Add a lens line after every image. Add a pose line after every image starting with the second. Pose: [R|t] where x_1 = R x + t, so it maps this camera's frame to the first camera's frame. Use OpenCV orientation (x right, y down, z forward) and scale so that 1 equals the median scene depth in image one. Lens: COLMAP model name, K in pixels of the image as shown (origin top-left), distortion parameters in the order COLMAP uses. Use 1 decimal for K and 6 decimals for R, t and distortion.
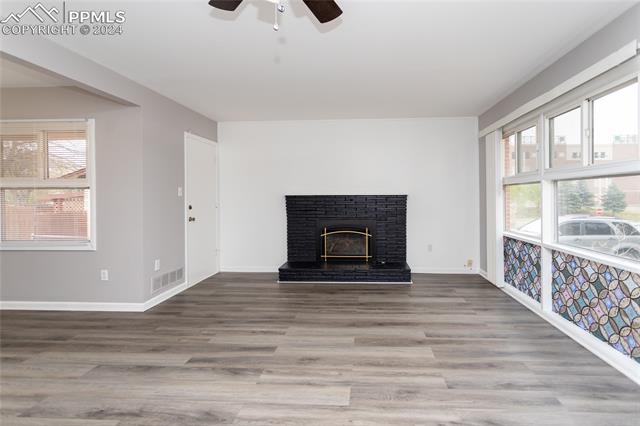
lens RADIAL K [[326.3, 0, 358.9], [0, 326.3, 200.5], [0, 0, 1]] dist [0.000406, 0.000351]
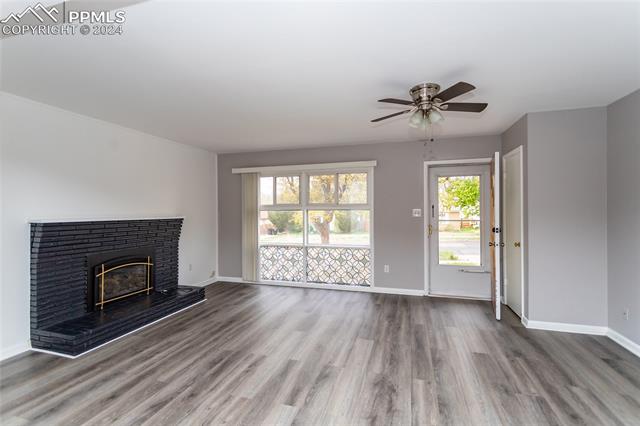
lens RADIAL K [[309.0, 0, 321.8], [0, 309.0, 209.4], [0, 0, 1]] dist [0.000828, 0.001620]
pose [[0.212878, 0.009684, 0.977031, -0.973911], [0.011951, 0.999850, -0.012514, -0.037953], [-0.977006, 0.014340, 0.212730, 0.509740]]
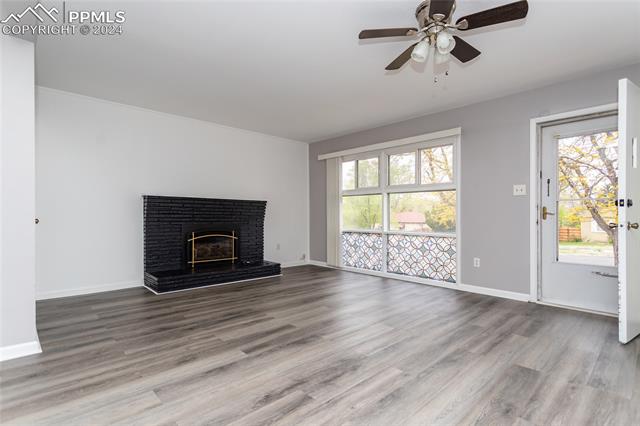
lens RADIAL K [[321.8, 0, 320.3], [0, 321.8, 219.4], [0, 0, 1]] dist [-0.000397, 0.000570]
pose [[0.678735, 0.003523, 0.734375, -0.762798], [-0.000110, 0.999989, -0.004696, 0.072850], [-0.734383, 0.003106, 0.678728, 0.135061]]
